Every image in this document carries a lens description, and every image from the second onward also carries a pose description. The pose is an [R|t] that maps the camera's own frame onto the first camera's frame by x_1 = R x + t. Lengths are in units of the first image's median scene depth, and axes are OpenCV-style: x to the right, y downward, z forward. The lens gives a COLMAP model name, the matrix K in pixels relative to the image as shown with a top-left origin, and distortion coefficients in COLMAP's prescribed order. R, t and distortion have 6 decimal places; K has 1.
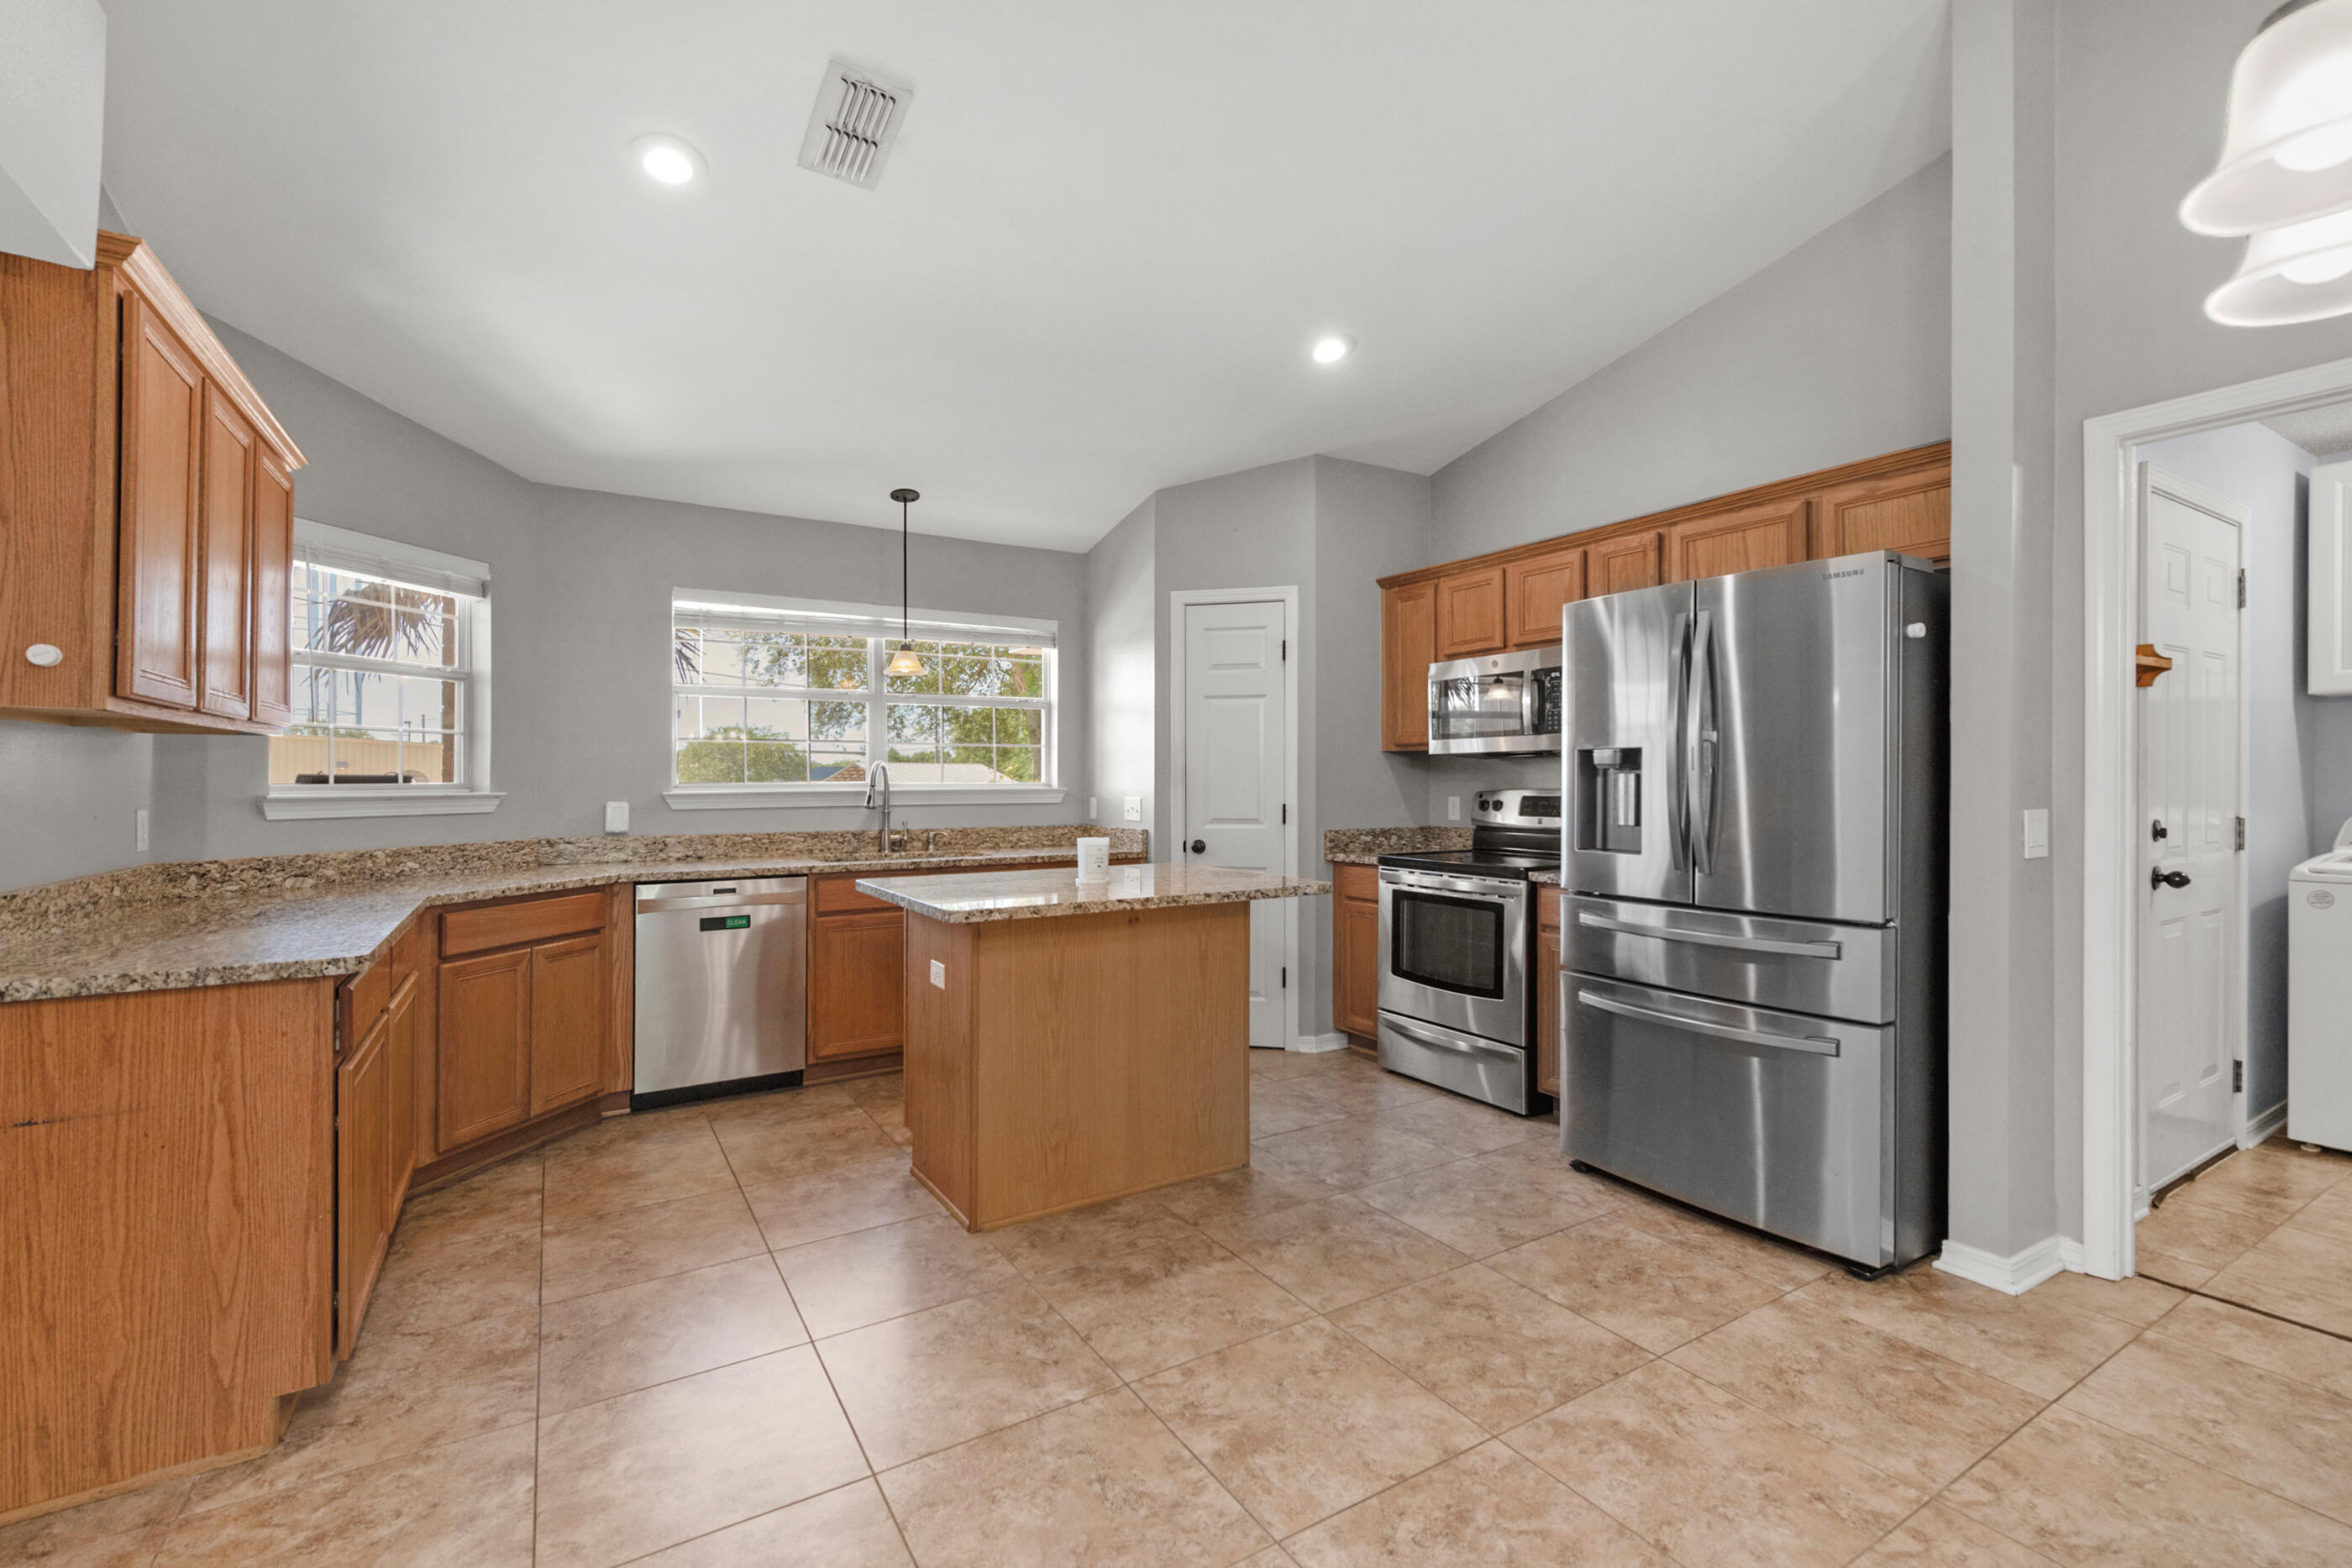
lens RADIAL K [[1008.5, 0, 1186.0], [0, 1008.5, 781.5], [0, 0, 1]] dist [0.005769, -0.001306]
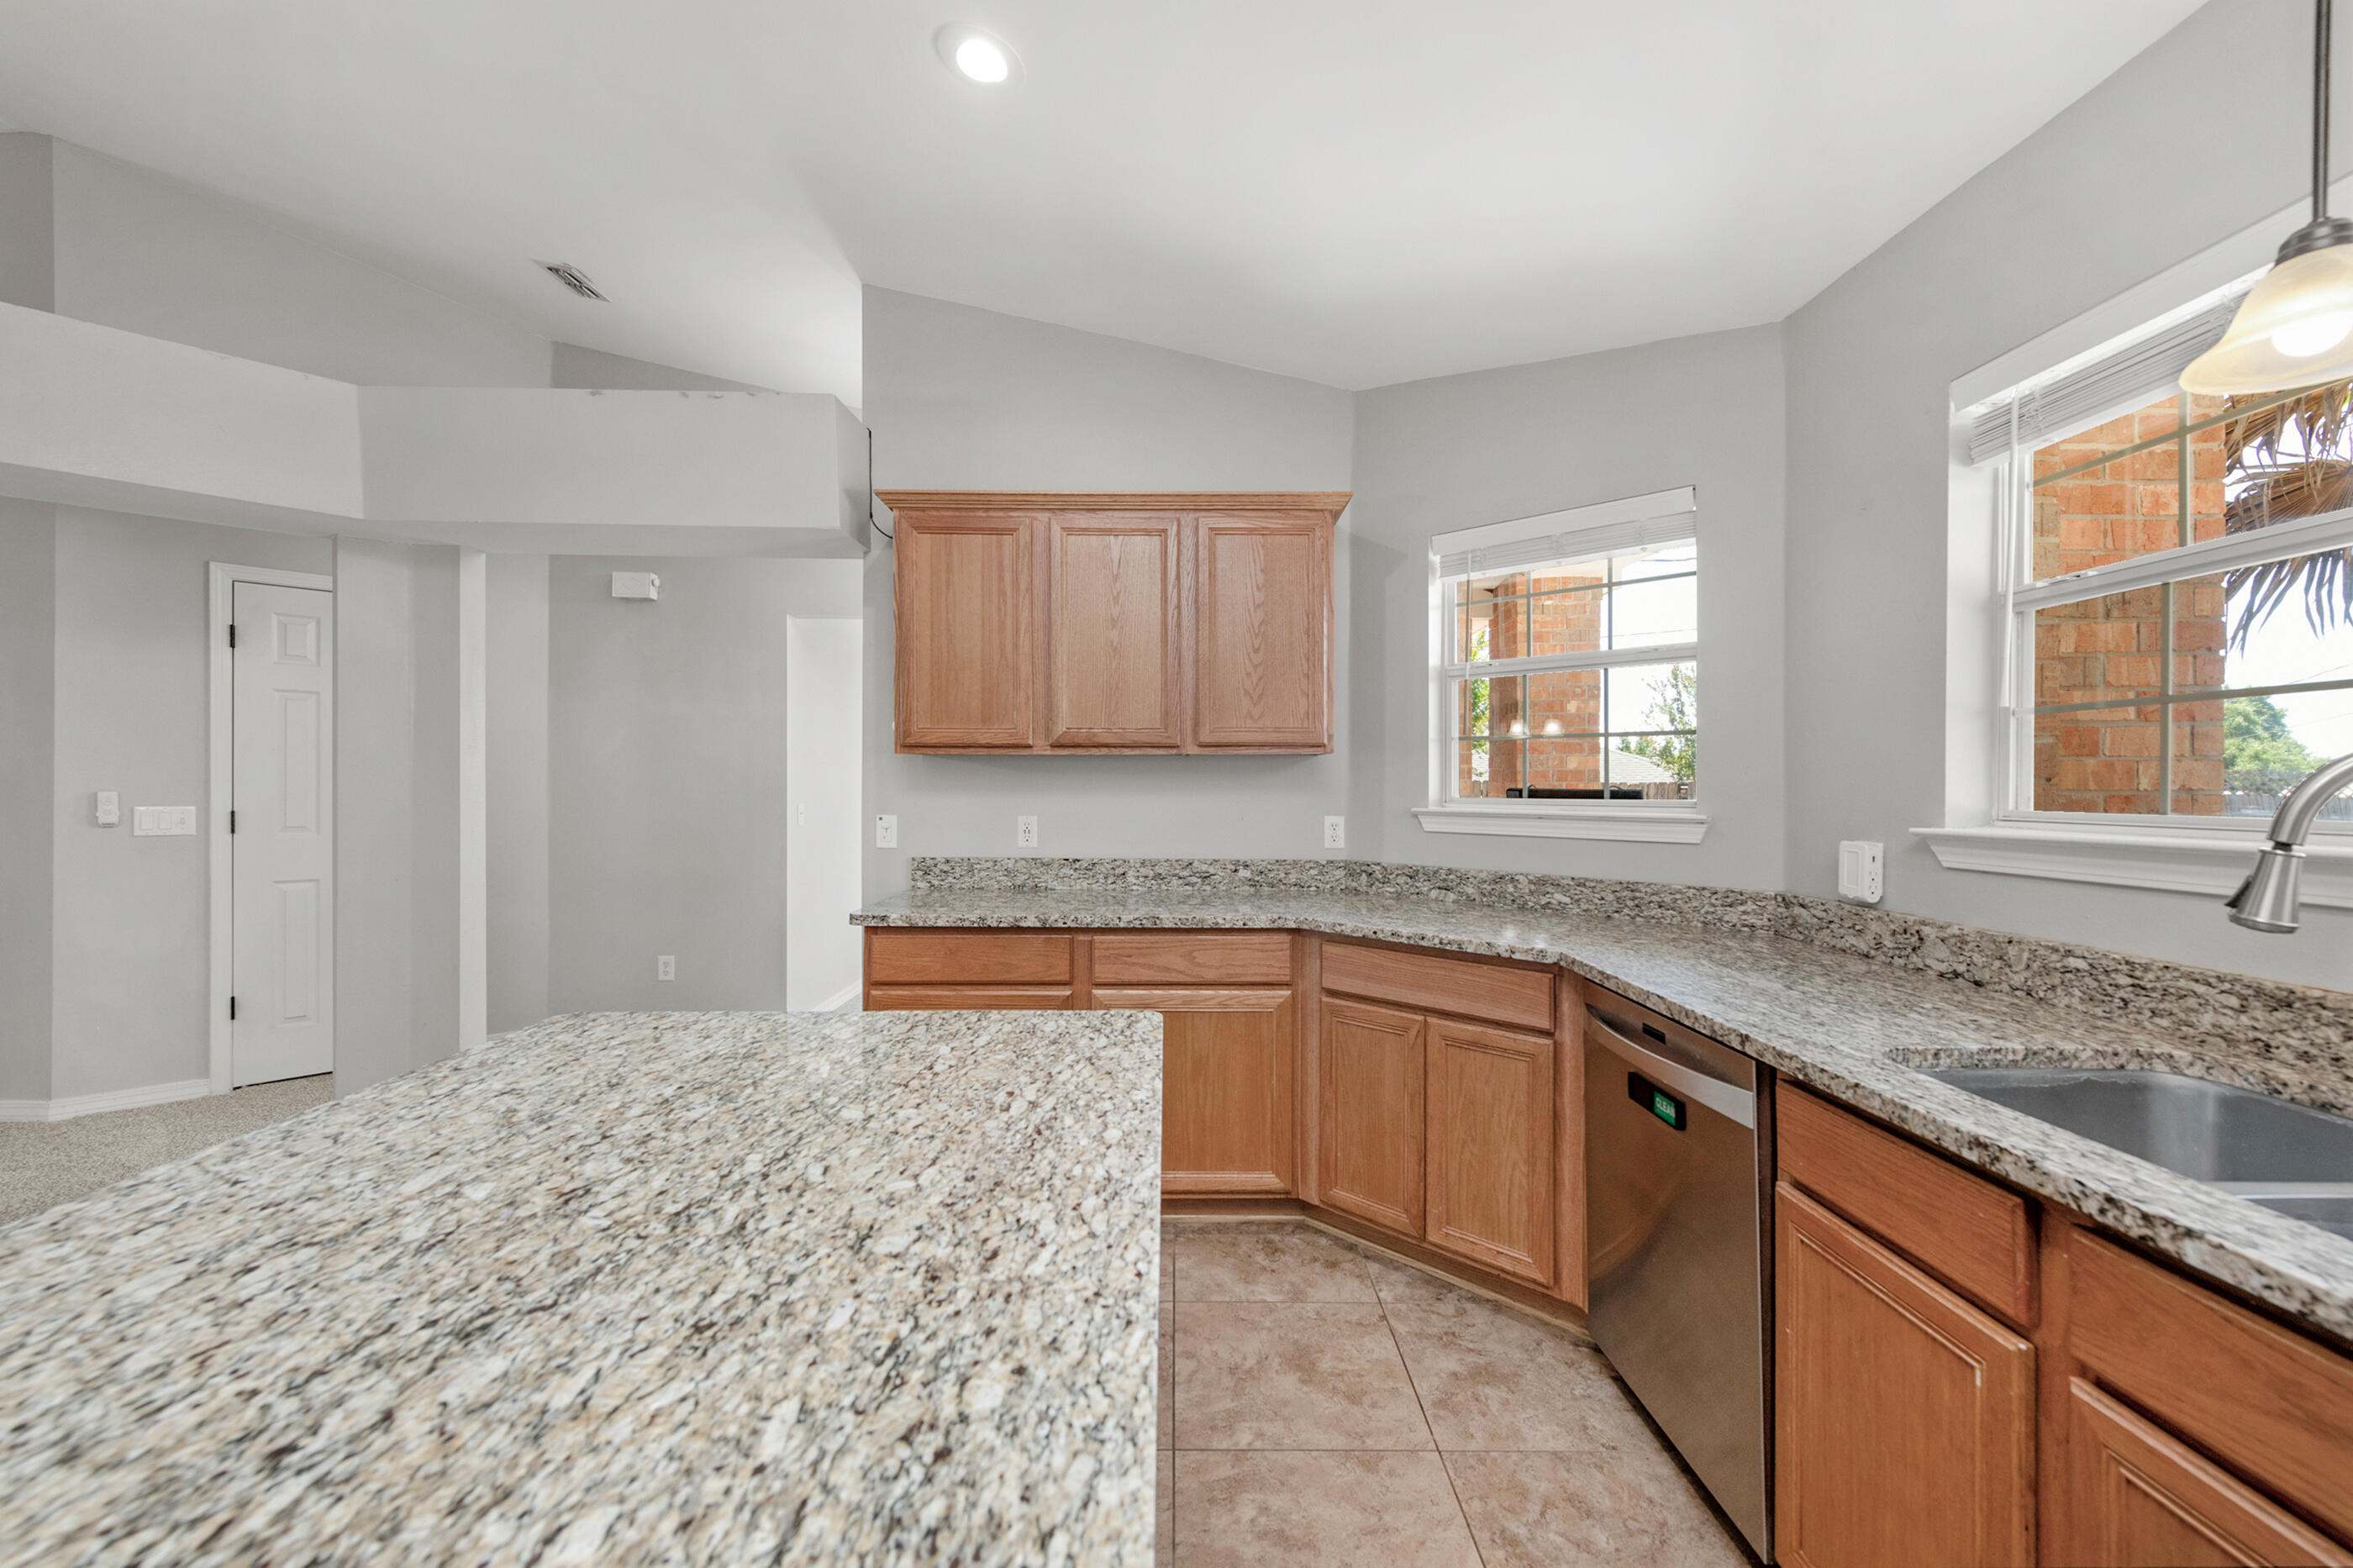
lens RADIAL K [[952.9, 0, 1187.7], [0, 952.9, 782.2], [0, 0, 1]] dist [0.009265, -0.003417]
pose [[-0.520187, 0.001467, -0.854051, 0.057416], [-0.003668, 0.999985, 0.003951, -0.014124], [0.854044, 0.005189, -0.520174, 1.209802]]
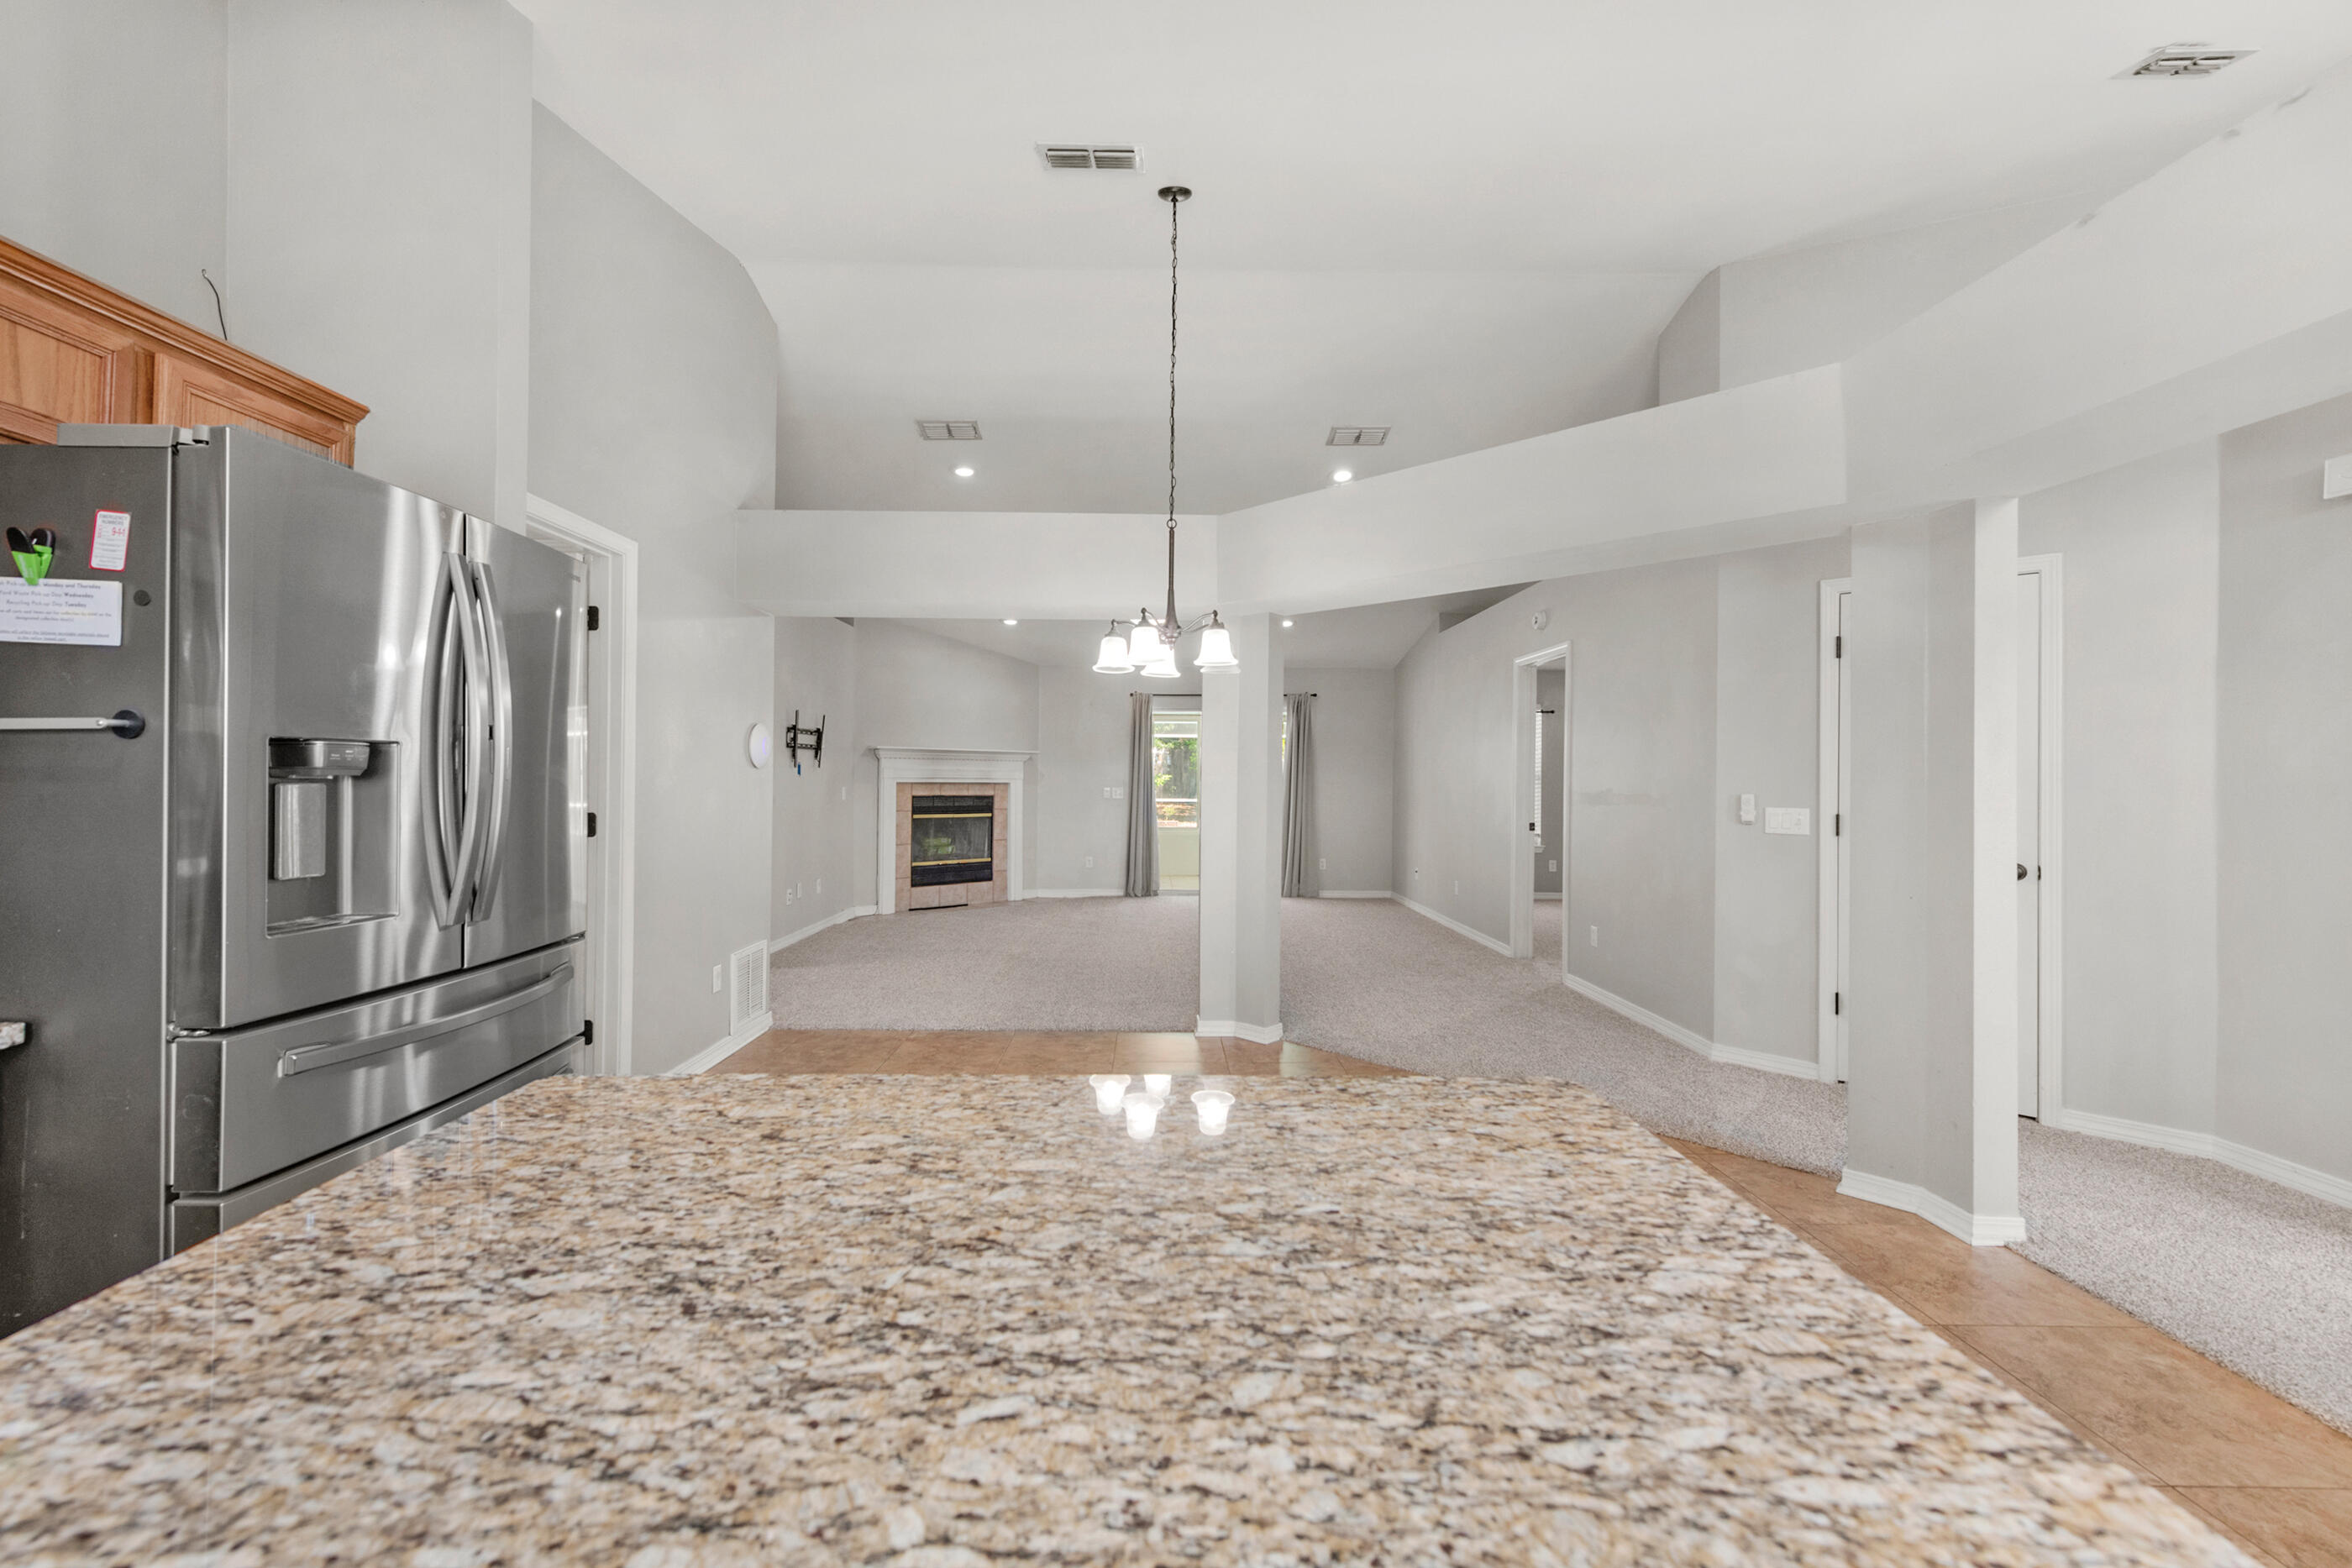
lens RADIAL K [[952.4, 0, 1157.8], [0, 952.4, 789.3], [0, 0, 1]] dist [0.009265, -0.003417]
pose [[-0.850138, -0.011628, 0.526431, -0.222848], [-0.005664, 0.999900, 0.012939, -0.014077], [-0.526529, 0.008018, -0.850119, 1.110216]]
